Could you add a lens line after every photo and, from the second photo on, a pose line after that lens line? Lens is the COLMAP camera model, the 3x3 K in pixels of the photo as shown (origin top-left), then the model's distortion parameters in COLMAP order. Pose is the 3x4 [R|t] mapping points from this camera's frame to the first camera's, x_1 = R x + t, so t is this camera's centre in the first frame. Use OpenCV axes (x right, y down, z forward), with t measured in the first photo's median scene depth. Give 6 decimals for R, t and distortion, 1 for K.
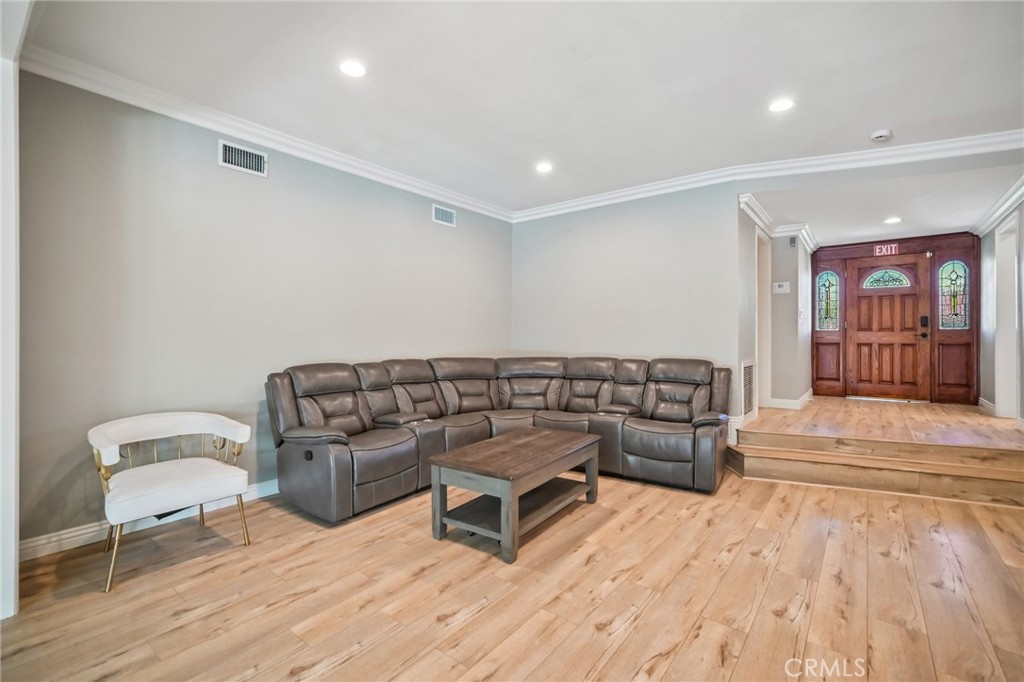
lens RADIAL K [[450.9, 0, 508.6], [0, 450.9, 343.3], [0, 0, 1]] dist [-0.015182, 0.005987]
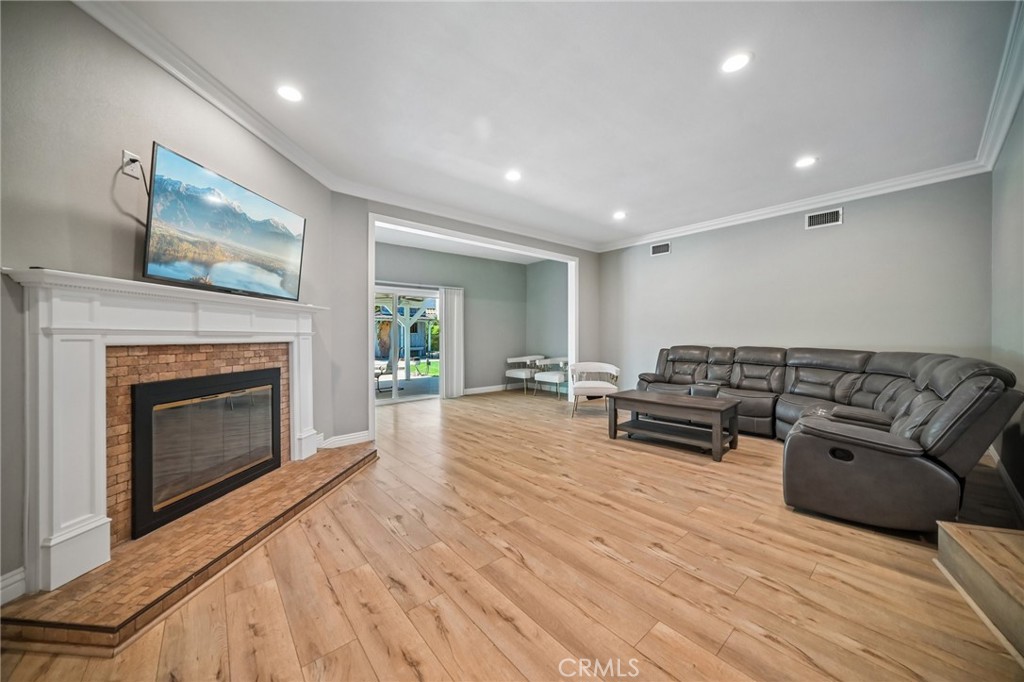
lens RADIAL K [[365.3, 0, 510.7], [0, 365.3, 334.9], [0, 0, 1]] dist [-0.018926, 0.005098]
pose [[-0.192708, -0.004861, -0.981244, 1.001903], [-0.013054, 0.999912, -0.002390, 0.012304], [0.981169, 0.012349, -0.192755, 0.496360]]
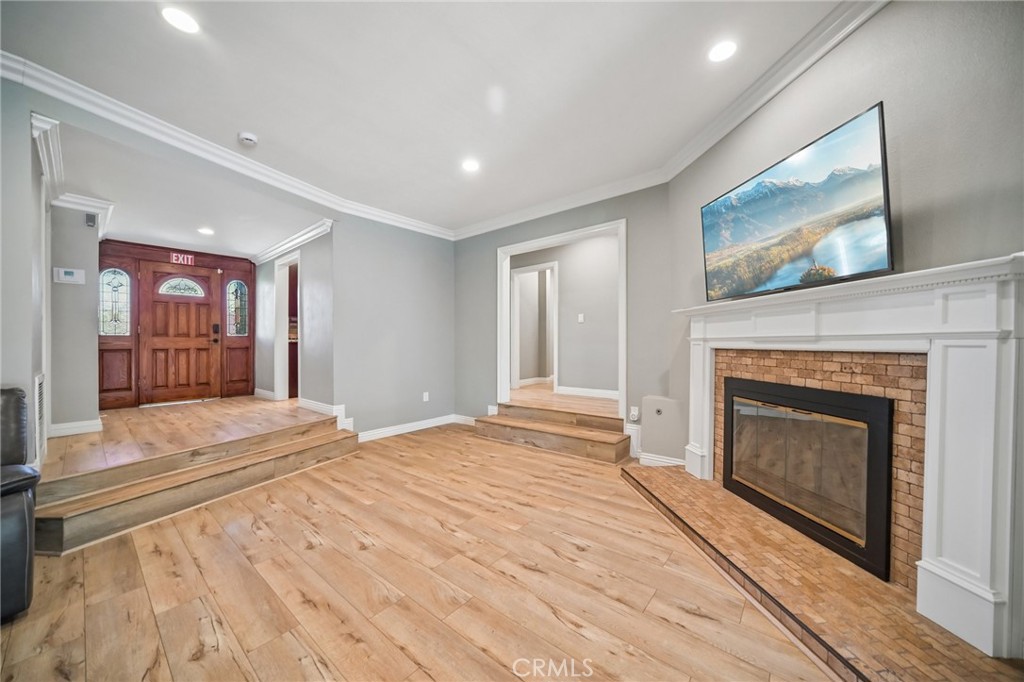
lens RADIAL K [[365.3, 0, 512.4], [0, 365.3, 344.7], [0, 0, 1]] dist [-0.018926, 0.005098]
pose [[0.016305, -0.004744, 0.999856, 0.015364], [0.026058, 0.999651, 0.004318, 0.011267], [-0.999527, 0.025984, 0.016423, 0.305855]]
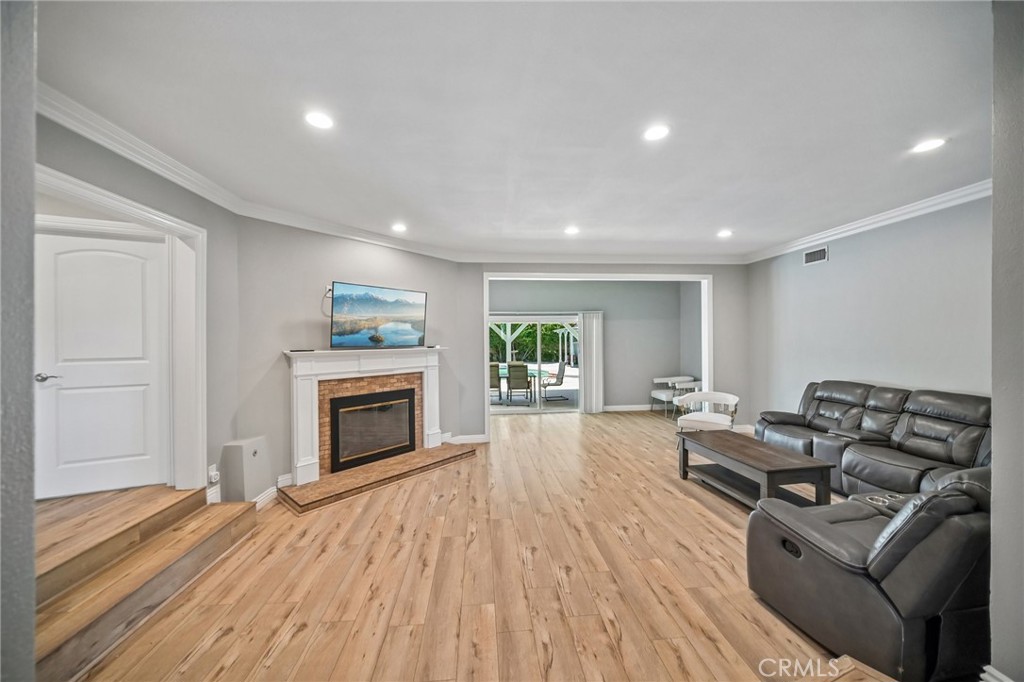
lens RADIAL K [[365.3, 0, 507.2], [0, 365.3, 337.8], [0, 0, 1]] dist [-0.018926, 0.005098]
pose [[-0.730458, 0.003482, -0.682949, 0.959264], [-0.000555, 0.999984, 0.005692, -0.083195], [0.682958, 0.004537, -0.730444, 0.945043]]
